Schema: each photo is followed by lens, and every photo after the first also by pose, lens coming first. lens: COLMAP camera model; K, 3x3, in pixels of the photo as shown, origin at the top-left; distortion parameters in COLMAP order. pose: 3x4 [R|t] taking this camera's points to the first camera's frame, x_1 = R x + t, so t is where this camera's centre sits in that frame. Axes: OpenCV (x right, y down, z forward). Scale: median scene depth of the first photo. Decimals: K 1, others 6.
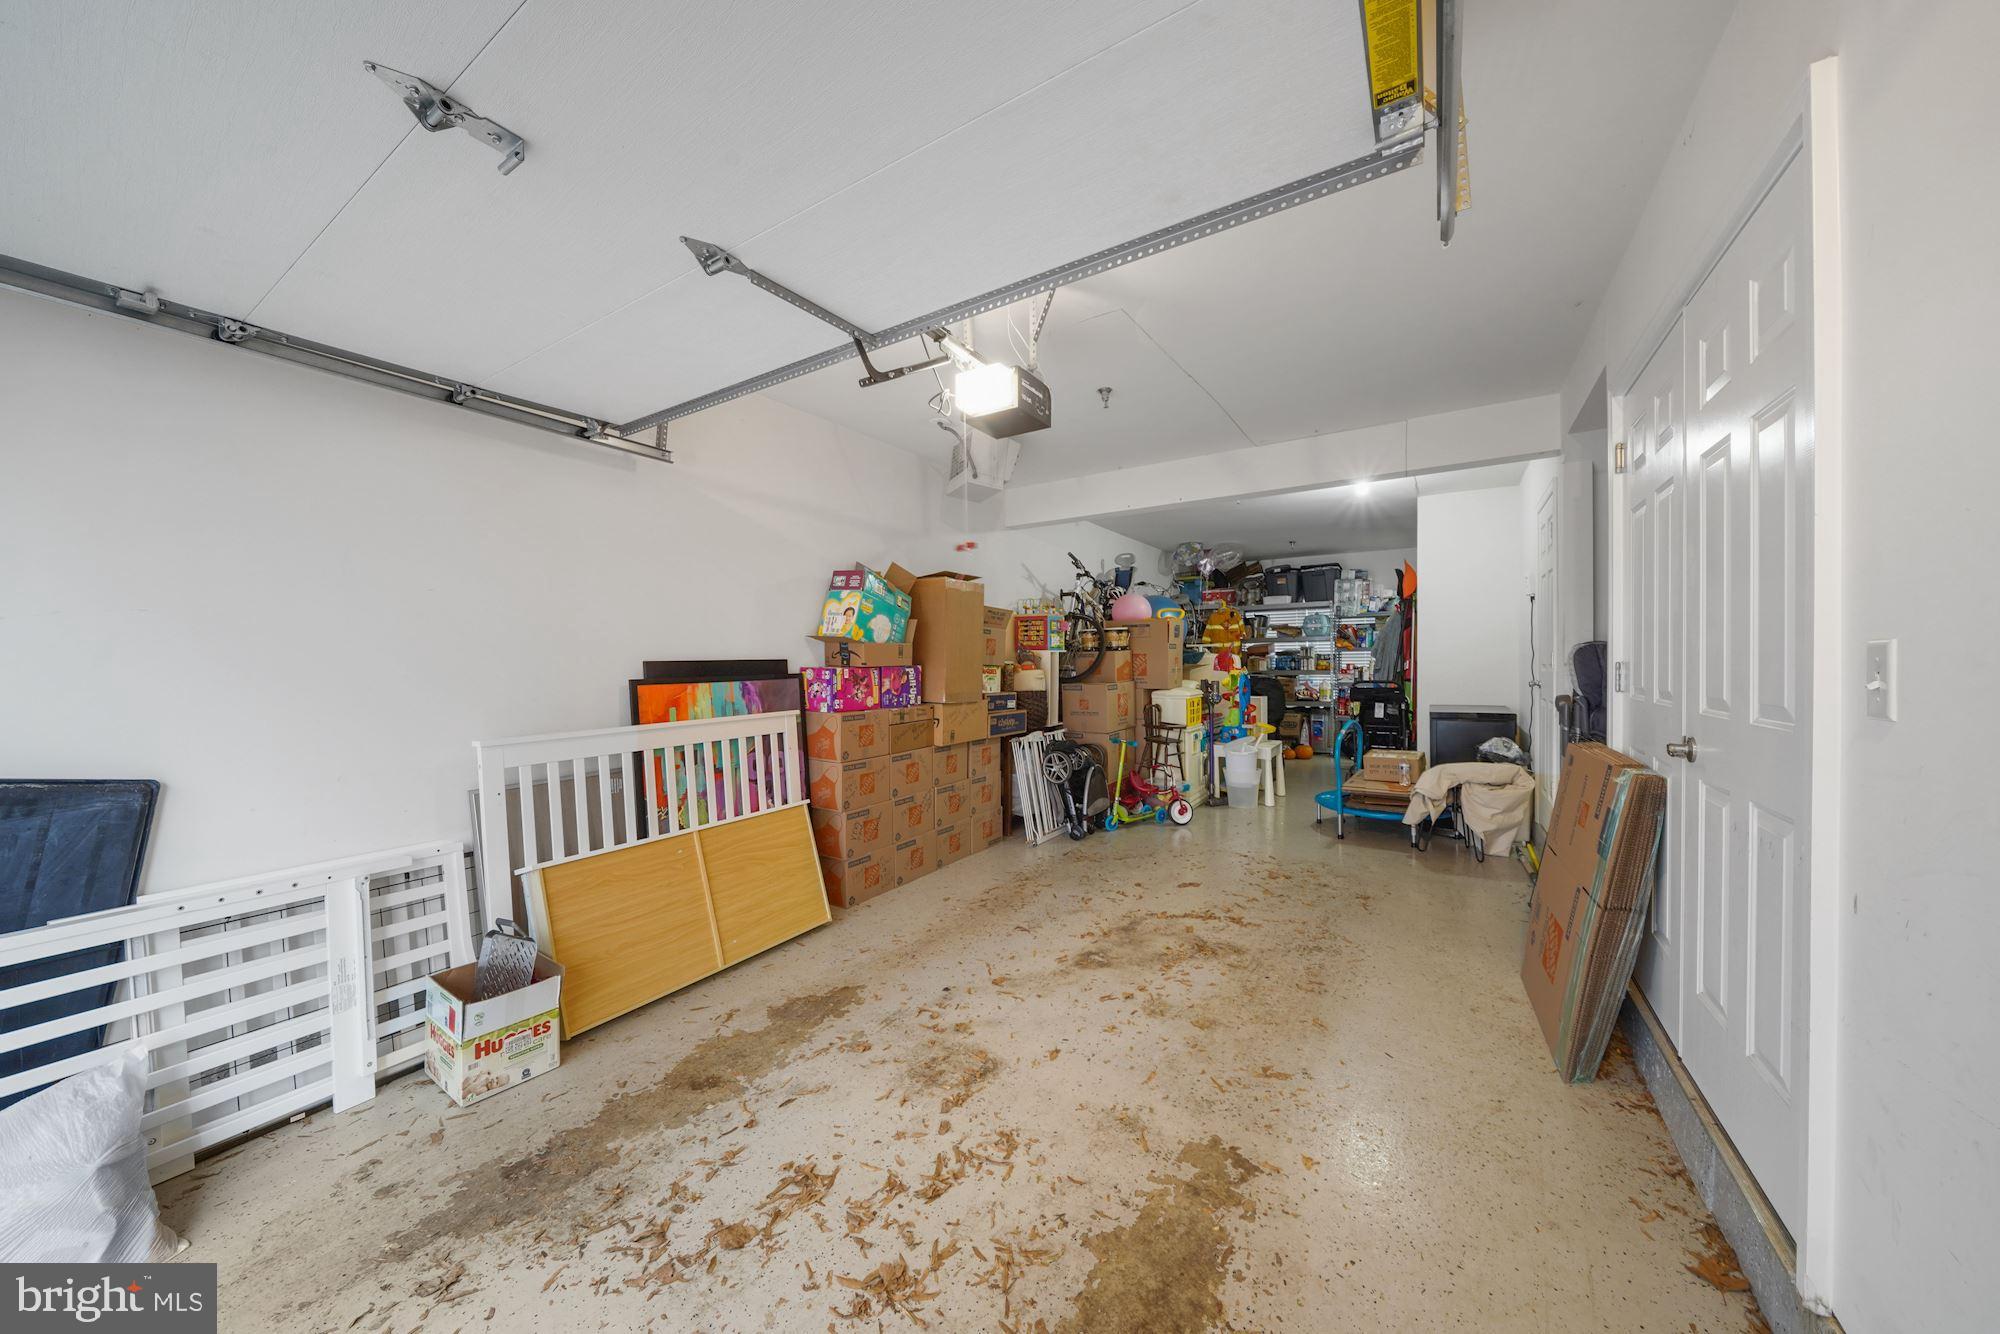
lens RADIAL K [[691.0, 0, 990.7], [0, 691.0, 666.9], [0, 0, 1]] dist [-0.001735, -0.000367]
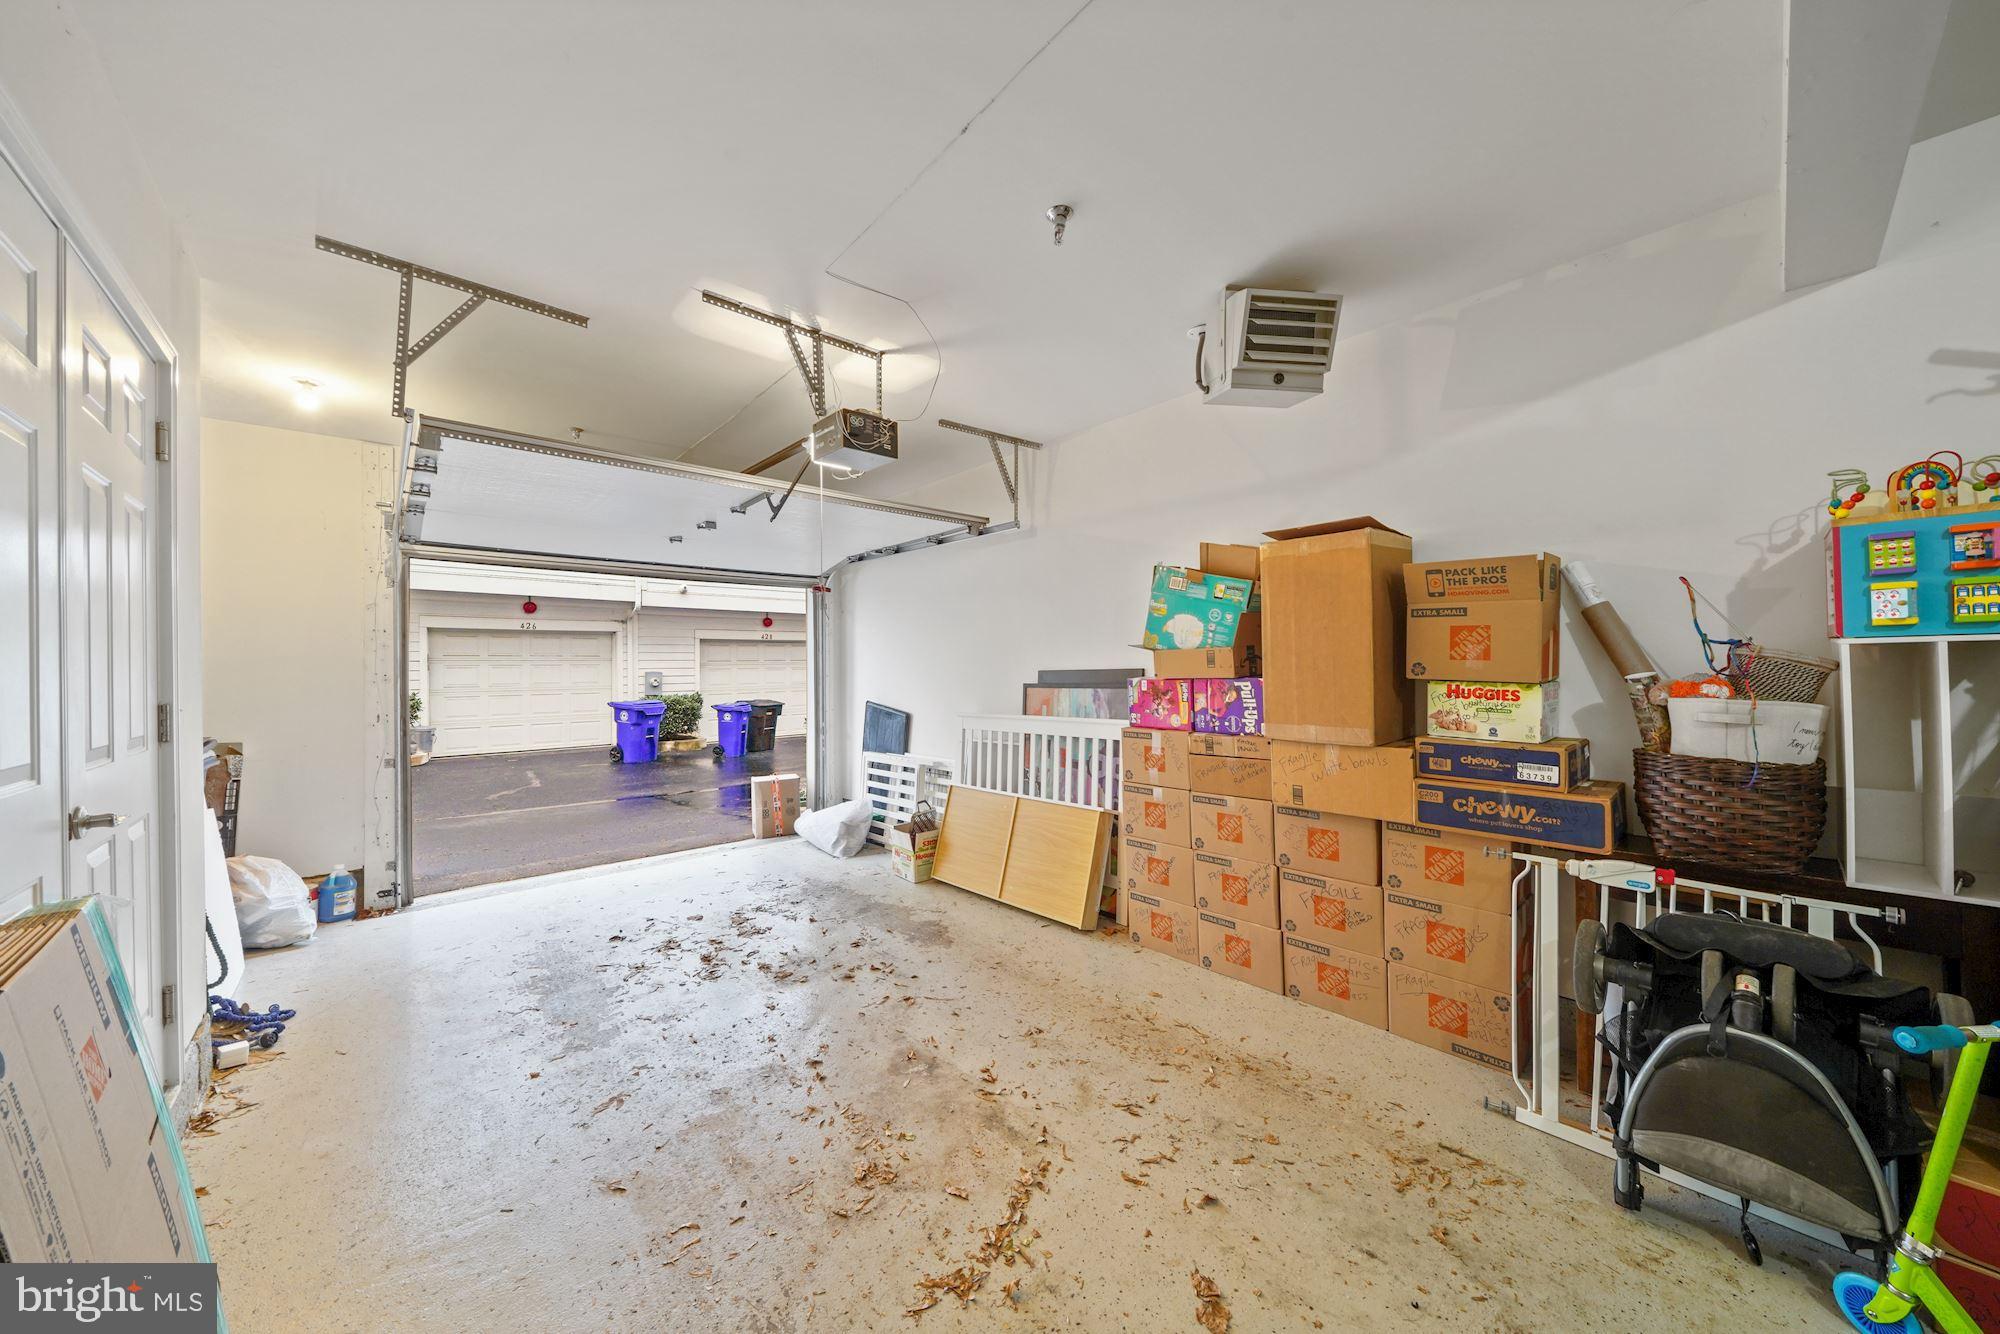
lens RADIAL K [[691.0, 0, 990.7], [0, 691.0, 666.9], [0, 0, 1]] dist [-0.001735, -0.000367]
pose [[-0.270567, 0.014706, -0.962589, 0.810411], [0.009500, 0.999875, 0.012606, -0.031568], [0.962654, -0.005734, -0.270673, 1.207153]]
